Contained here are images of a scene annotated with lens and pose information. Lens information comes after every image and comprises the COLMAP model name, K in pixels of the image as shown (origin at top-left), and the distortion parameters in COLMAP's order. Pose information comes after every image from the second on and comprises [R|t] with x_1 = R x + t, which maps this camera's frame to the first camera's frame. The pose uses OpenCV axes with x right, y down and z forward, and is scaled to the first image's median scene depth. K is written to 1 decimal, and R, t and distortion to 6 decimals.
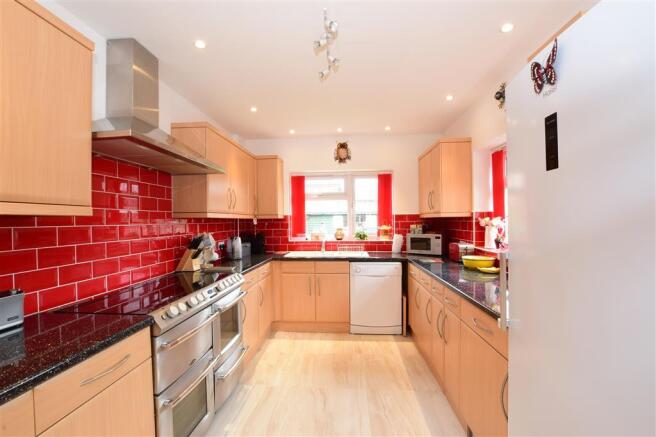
lens RADIAL K [[289.8, 0, 327.3], [0, 289.8, 221.2], [0, 0, 1]] dist [-0.029727, 0.000348]
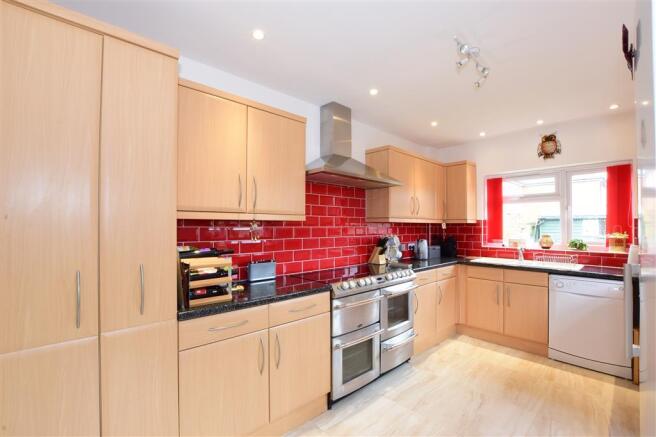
lens RADIAL K [[289.8, 0, 327.3], [0, 289.8, 221.2], [0, 0, 1]] dist [-0.029727, 0.000348]
pose [[0.730947, 0.000335, -0.682435, 0.183326], [-0.011143, 0.999872, -0.011444, 0.000733], [0.682344, 0.015969, 0.730857, -0.071040]]
